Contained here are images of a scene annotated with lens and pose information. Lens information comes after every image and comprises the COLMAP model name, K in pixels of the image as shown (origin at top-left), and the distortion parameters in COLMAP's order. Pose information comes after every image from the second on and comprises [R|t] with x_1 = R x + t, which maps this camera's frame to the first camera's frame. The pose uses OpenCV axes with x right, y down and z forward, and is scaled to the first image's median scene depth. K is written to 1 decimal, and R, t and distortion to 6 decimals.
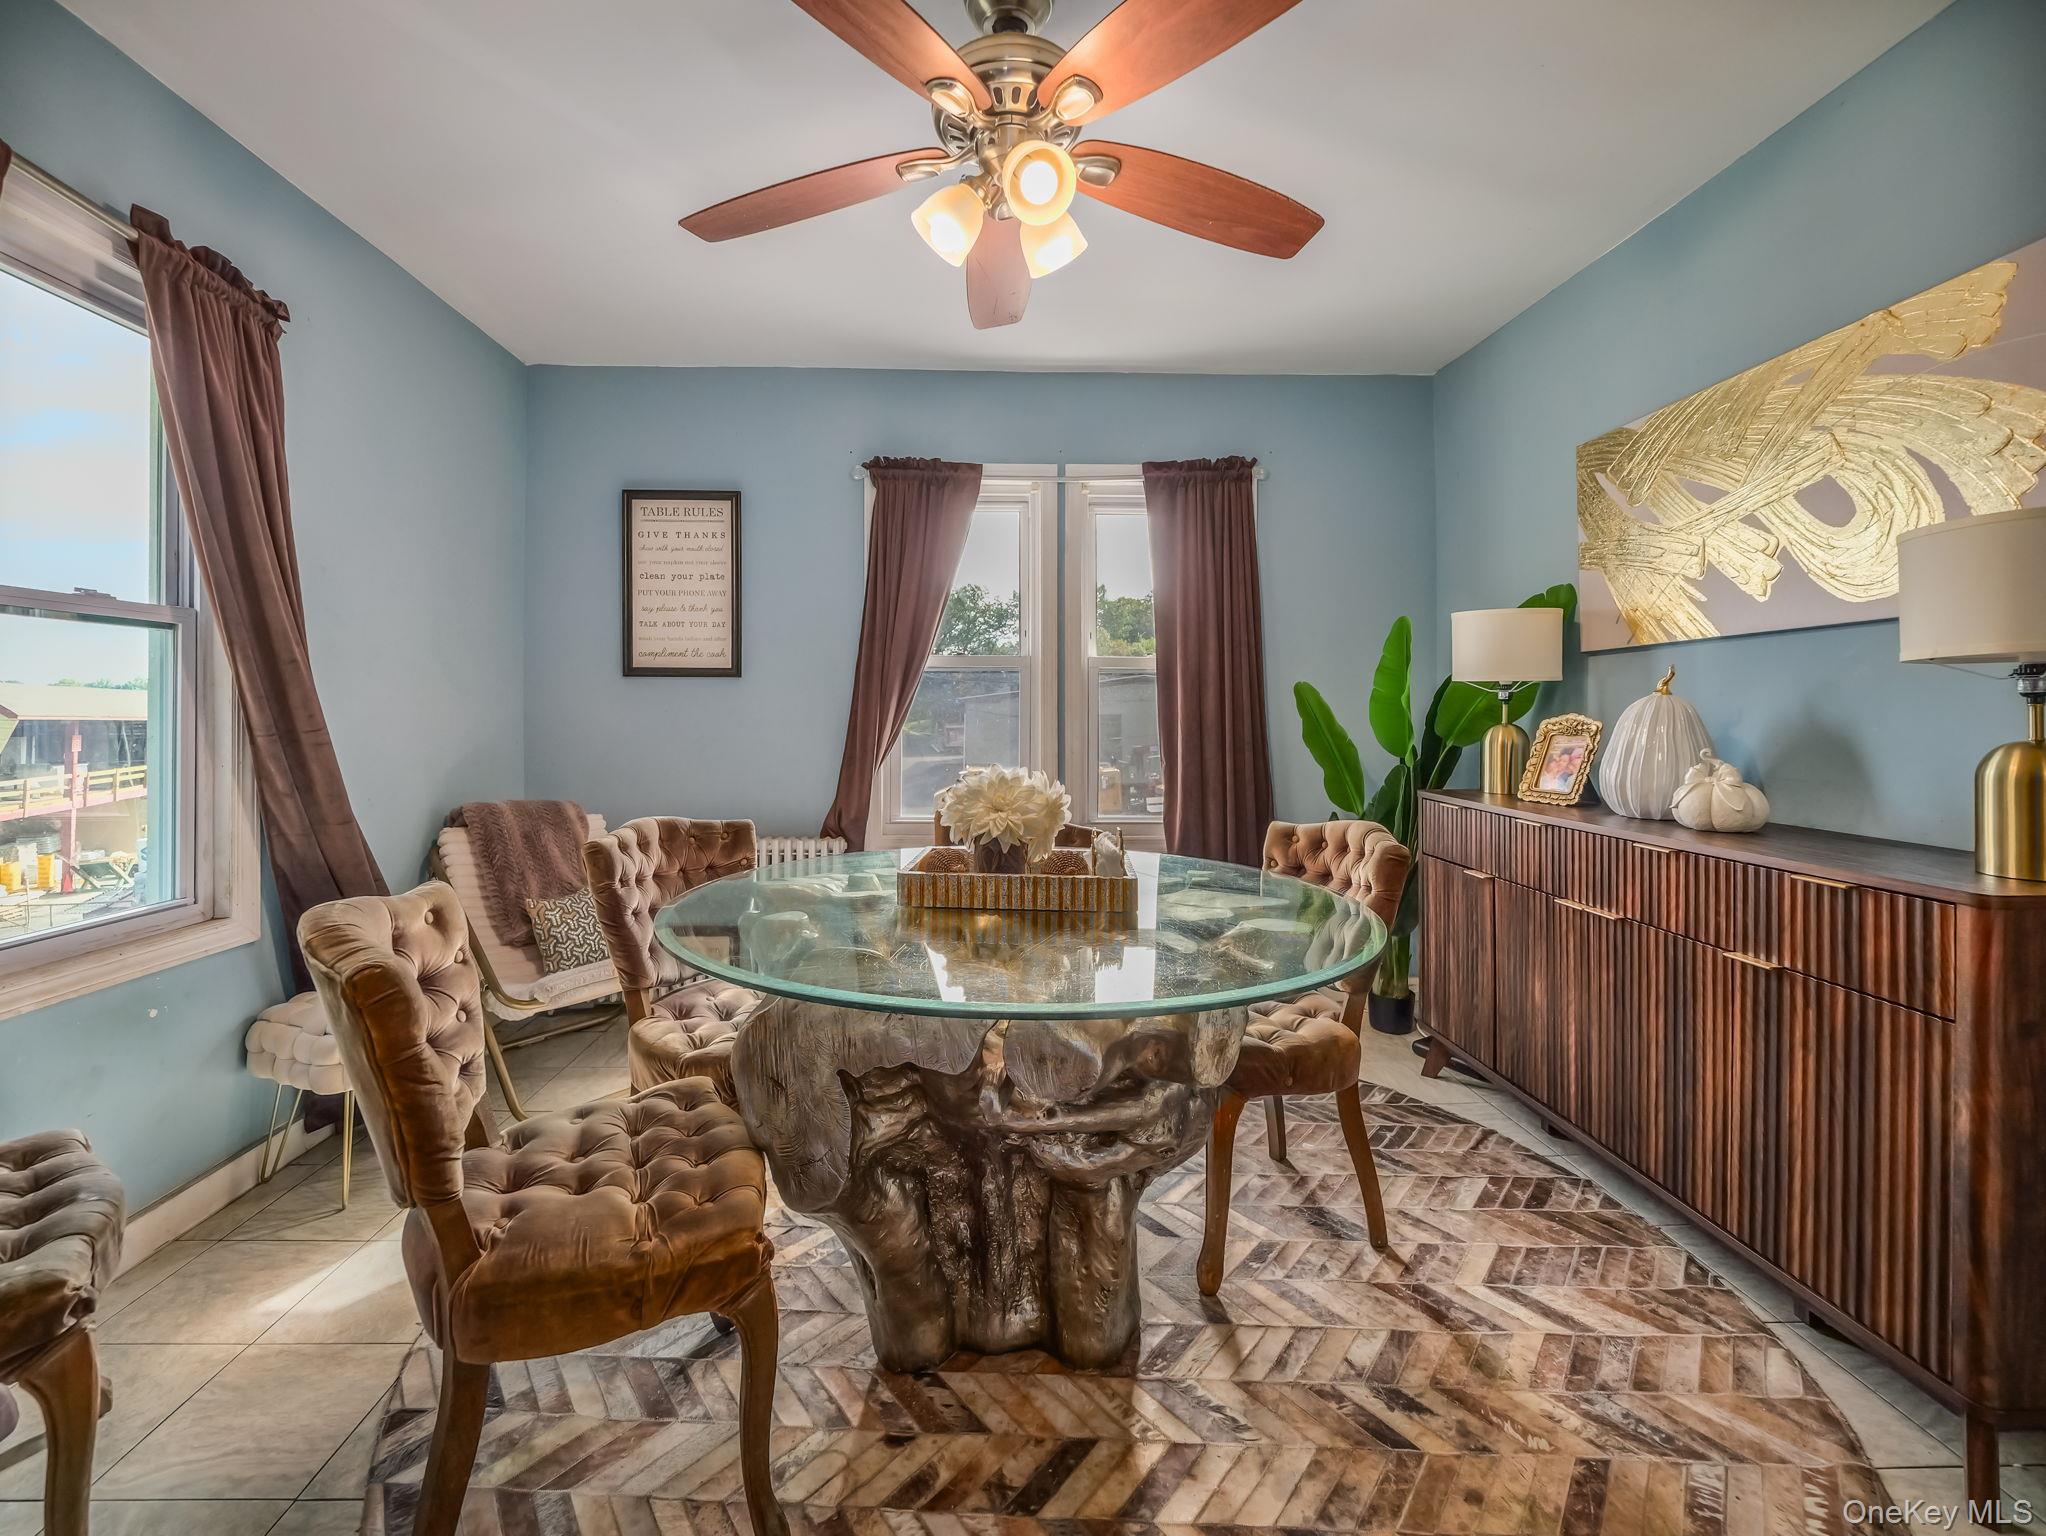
lens RADIAL K [[874.2, 0, 997.3], [0, 874.2, 712.7], [0, 0, 1]] dist [-0.005255, -0.000128]
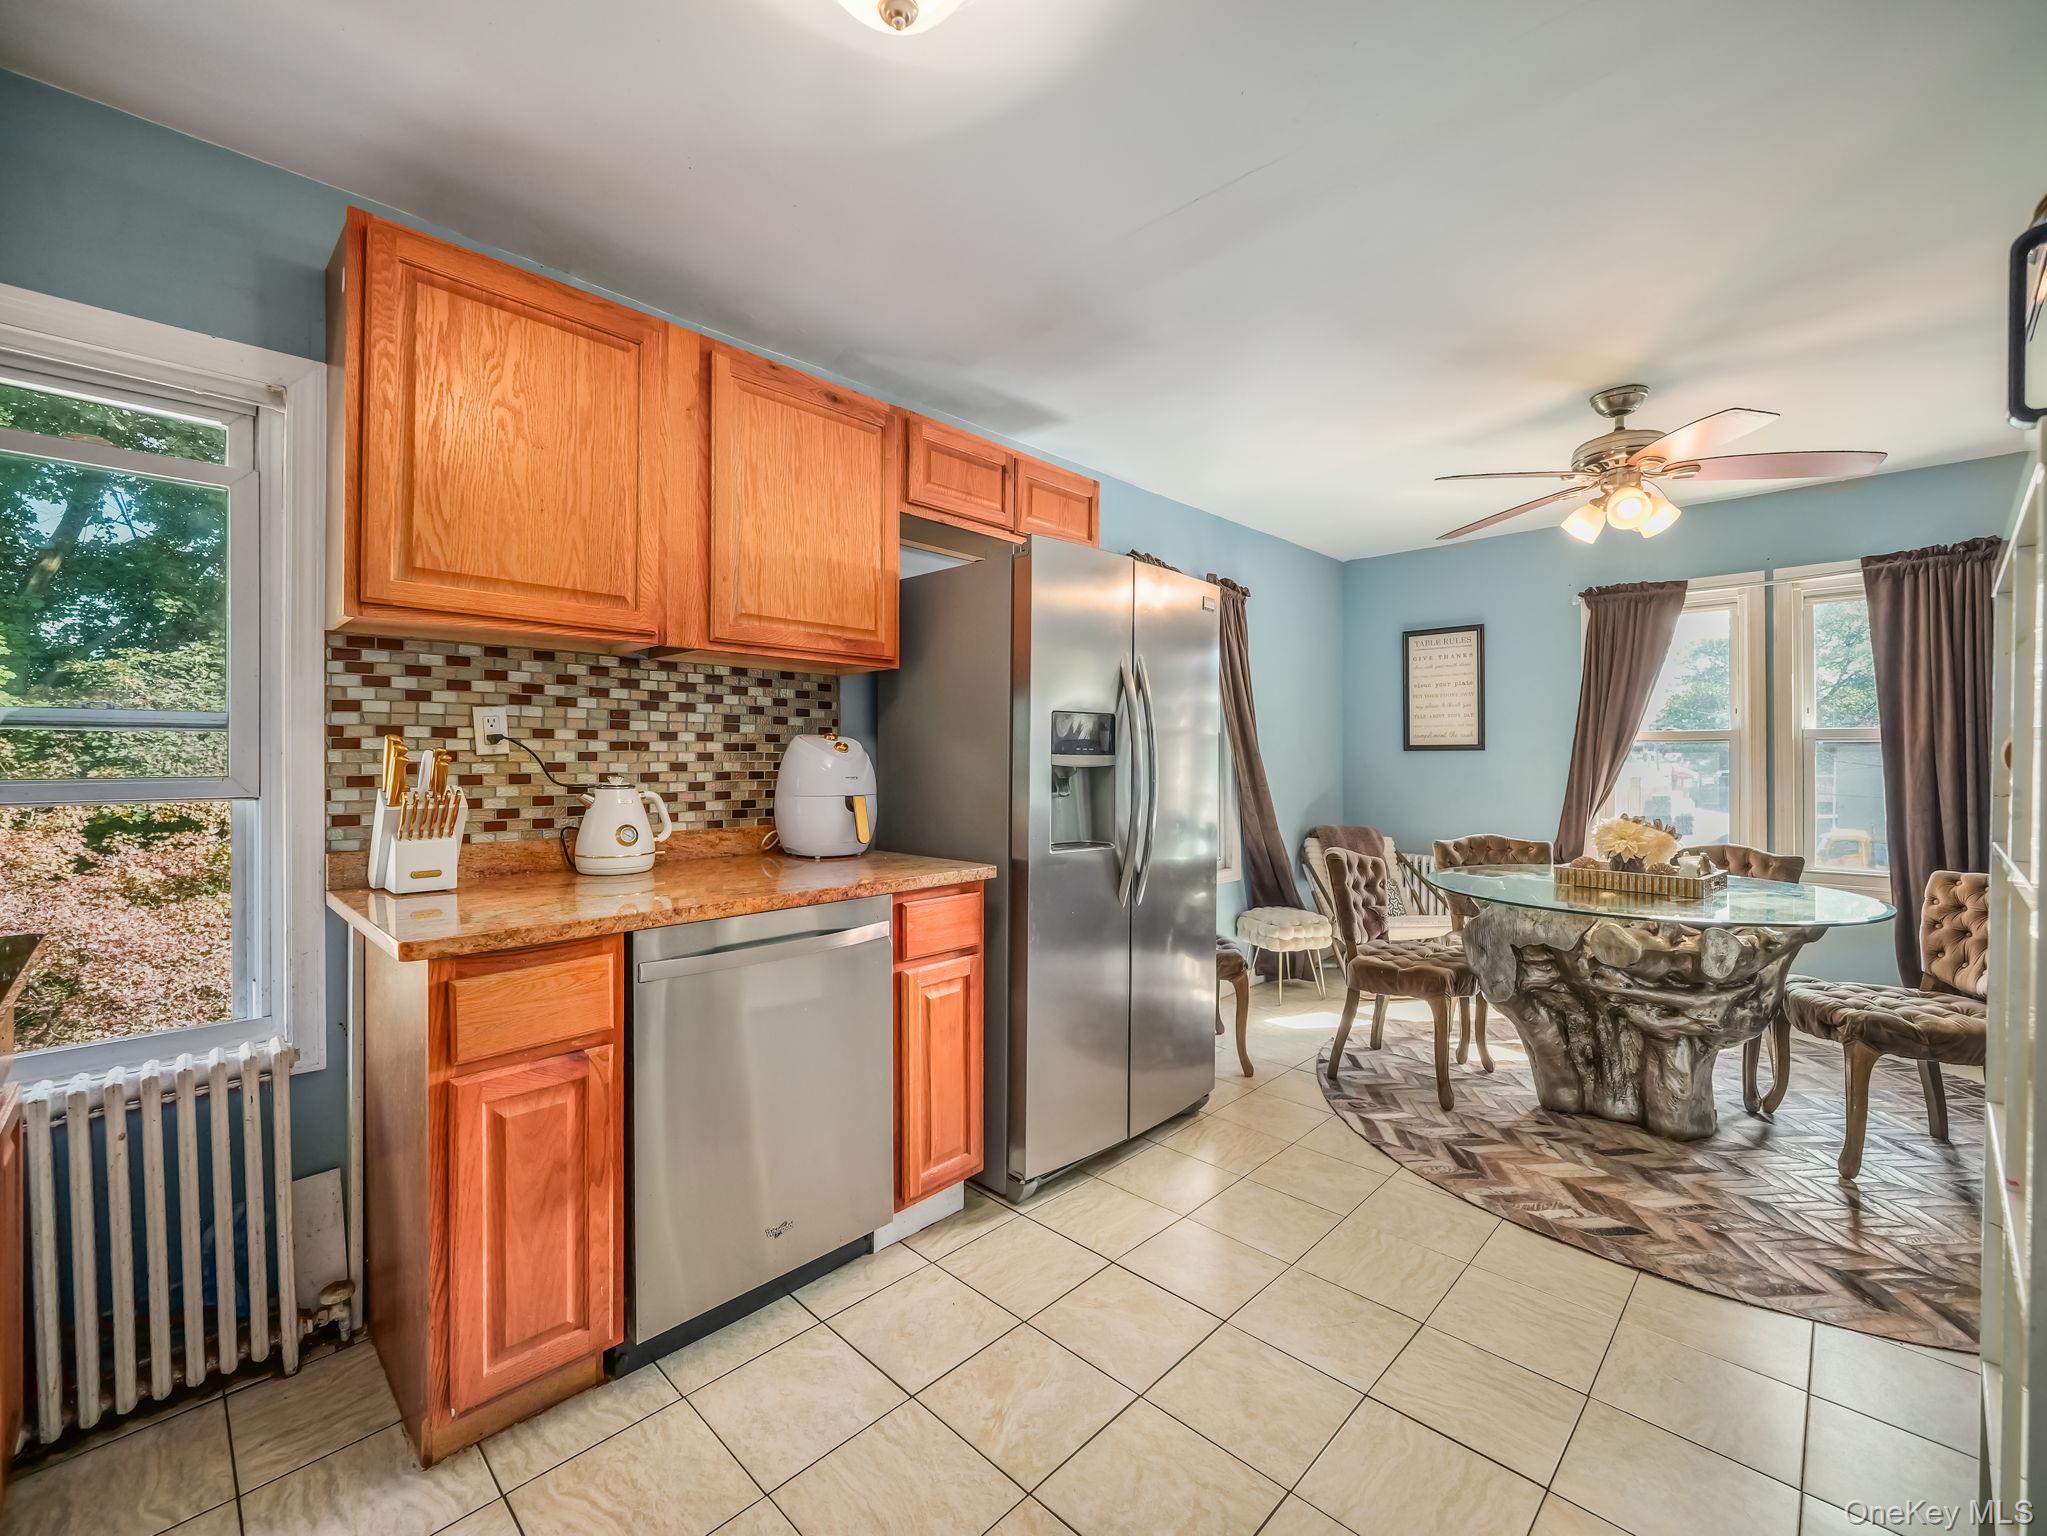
lens RADIAL K [[874.6, 0, 1025.6], [0, 874.6, 759.1], [0, 0, 1]] dist [-0.005255, -0.000128]
pose [[0.696851, -0.004070, -0.717205, 0.367181], [0.004795, 0.999988, -0.001015, -0.046996], [0.717200, -0.002731, 0.696862, -0.955098]]
